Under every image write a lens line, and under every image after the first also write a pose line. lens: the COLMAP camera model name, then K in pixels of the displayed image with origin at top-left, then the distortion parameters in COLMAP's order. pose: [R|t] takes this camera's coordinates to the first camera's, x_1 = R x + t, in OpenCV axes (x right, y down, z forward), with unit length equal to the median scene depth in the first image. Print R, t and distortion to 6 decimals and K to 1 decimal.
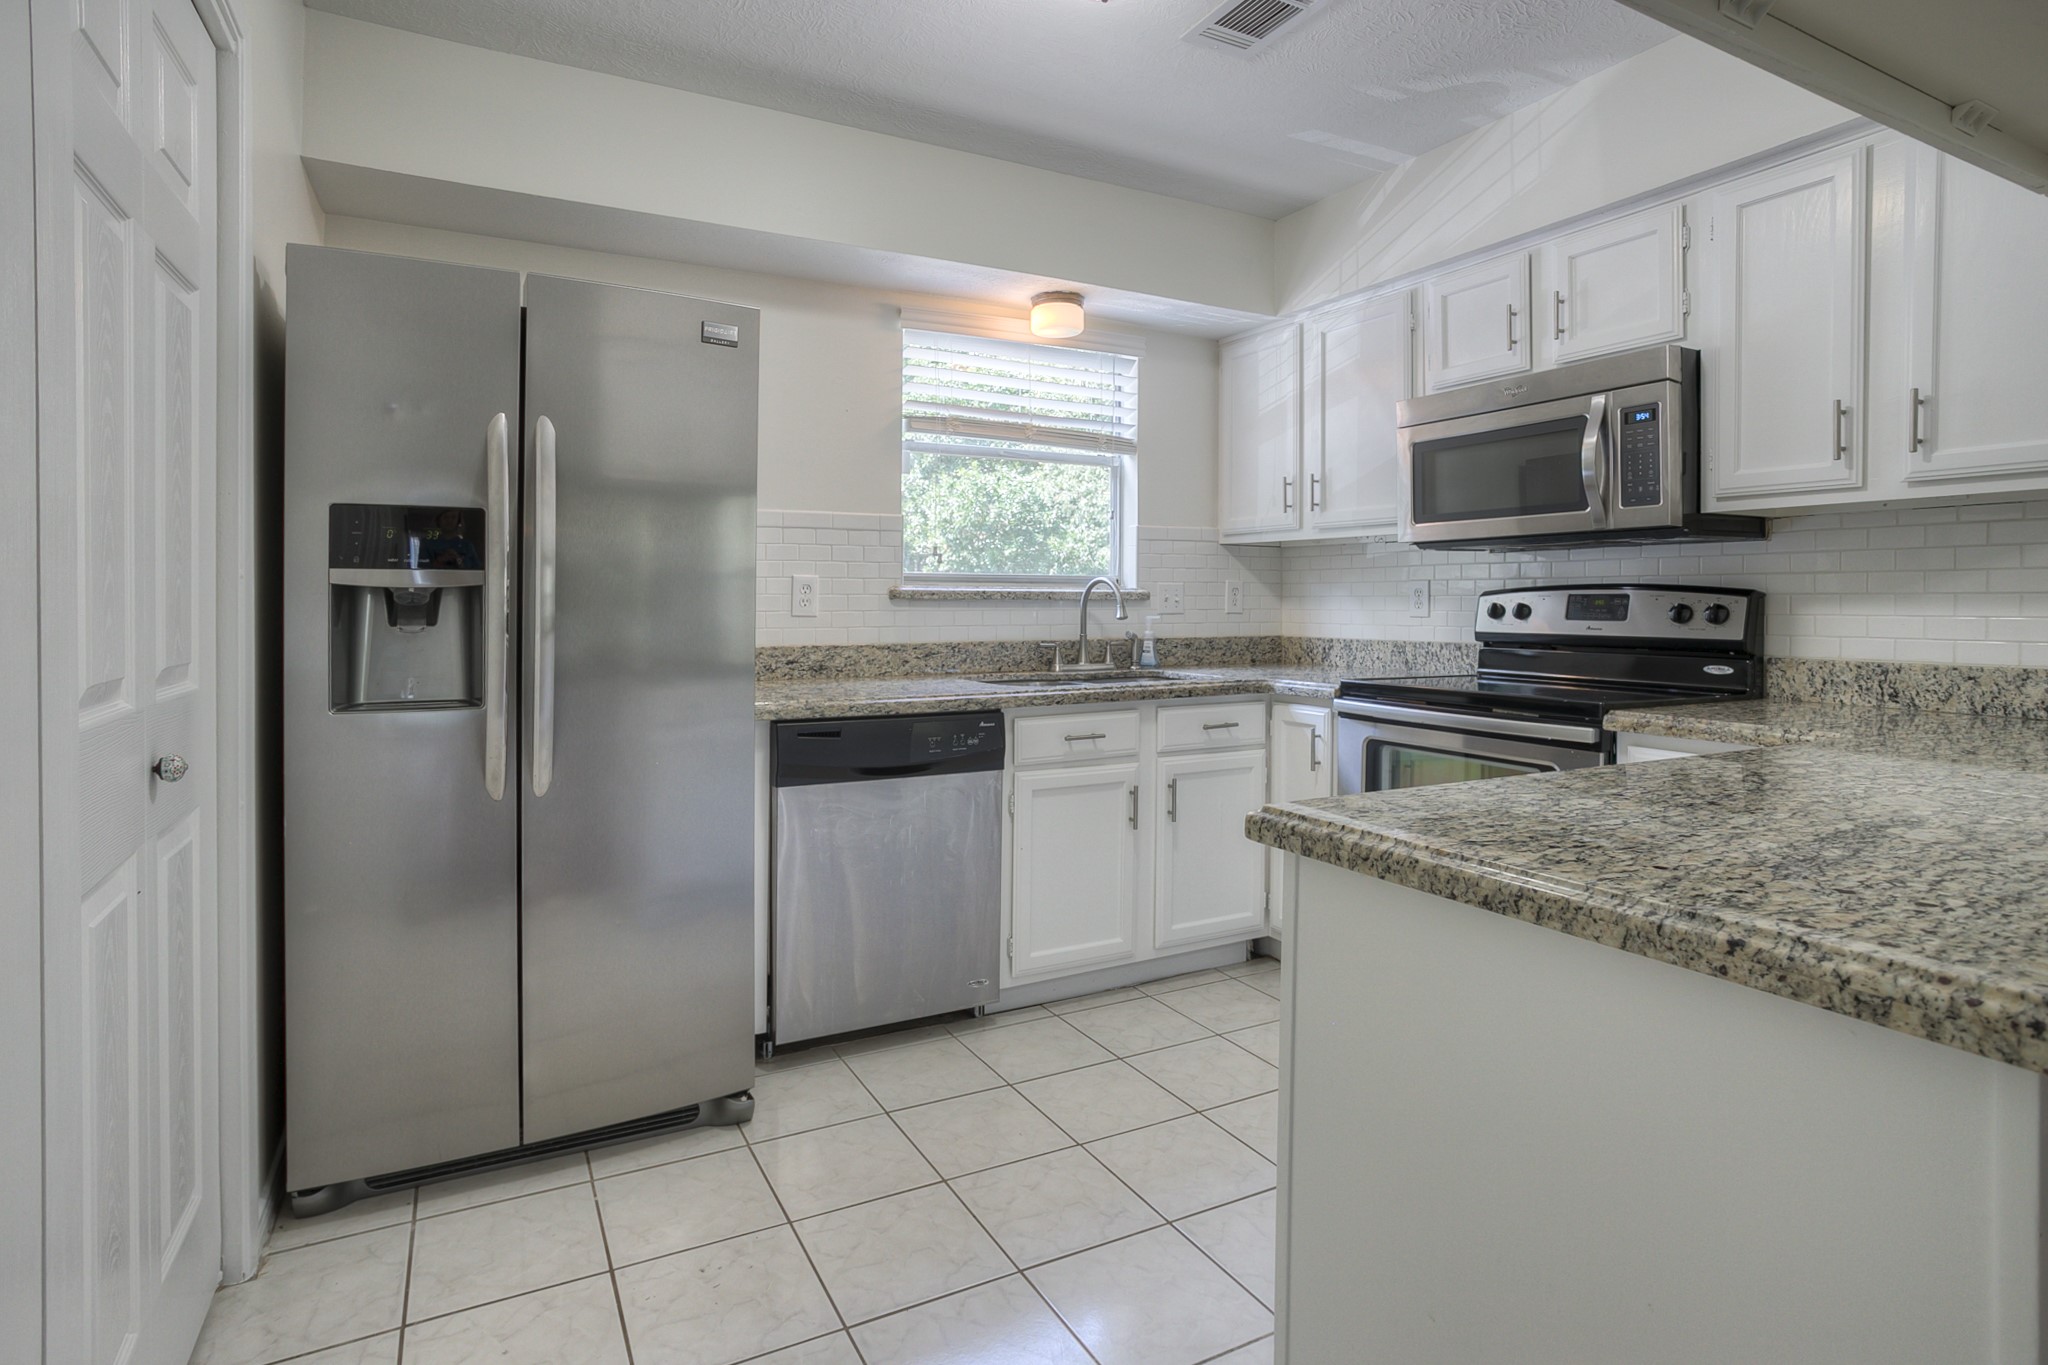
lens RADIAL K [[1046.5, 0, 1024.2], [0, 1046.5, 612.1], [0, 0, 1]] dist [-0.017921, 0.002808]
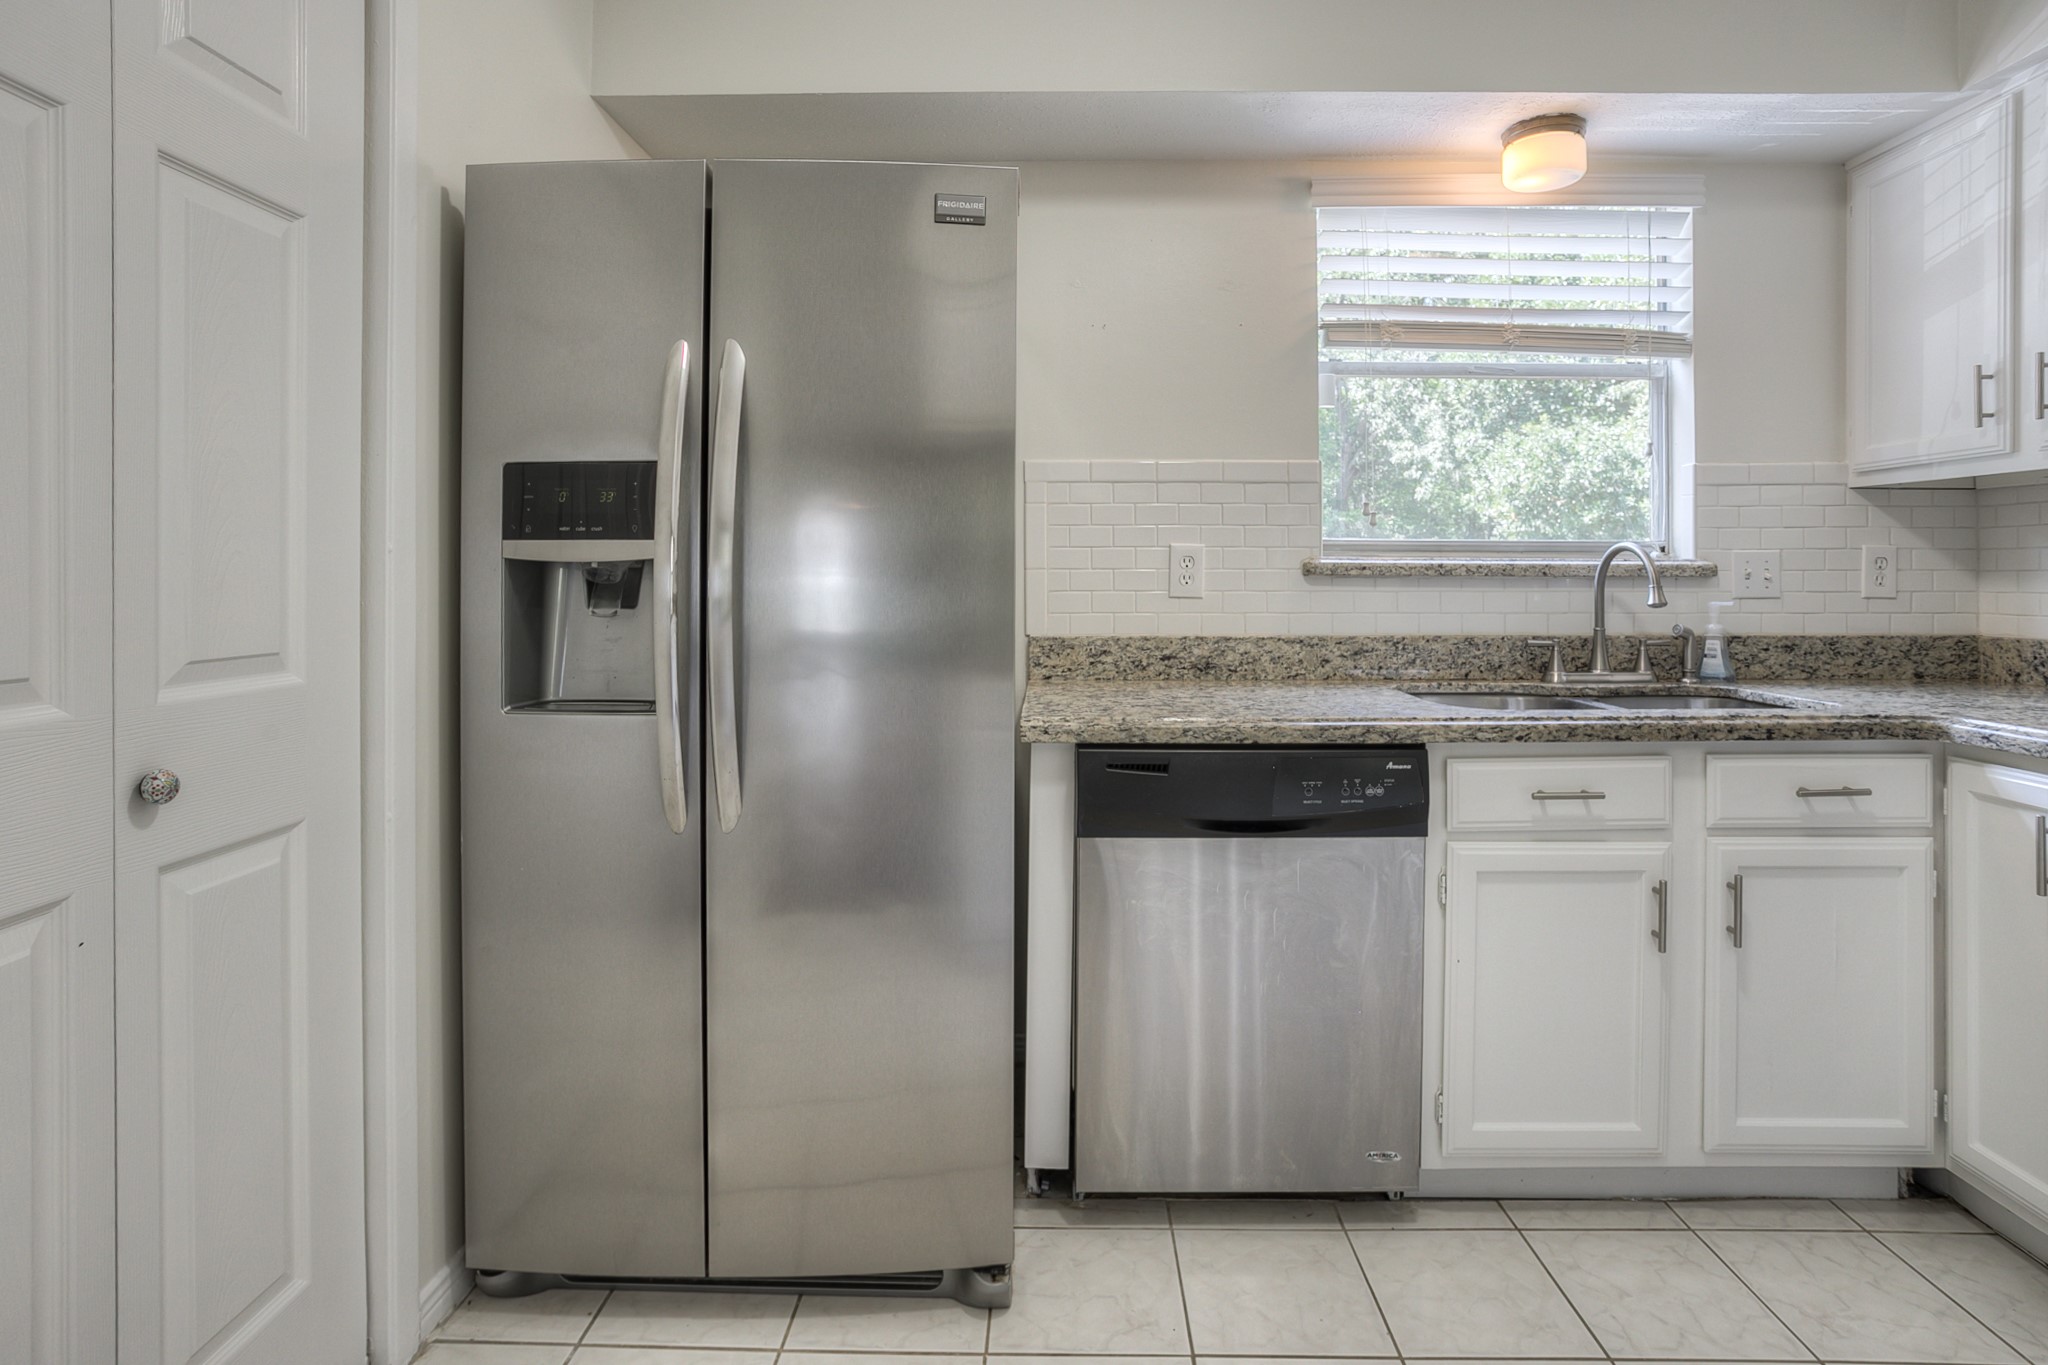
lens RADIAL K [[1057.5, 0, 1095.8], [0, 1057.5, 572.7], [0, 0, 1]] dist [-0.031913, 0.023436]
pose [[0.888352, -0.002272, -0.459158, 0.085576], [-0.004424, 0.999899, -0.013507, -0.003809], [0.459142, 0.014031, 0.888252, 0.275163]]
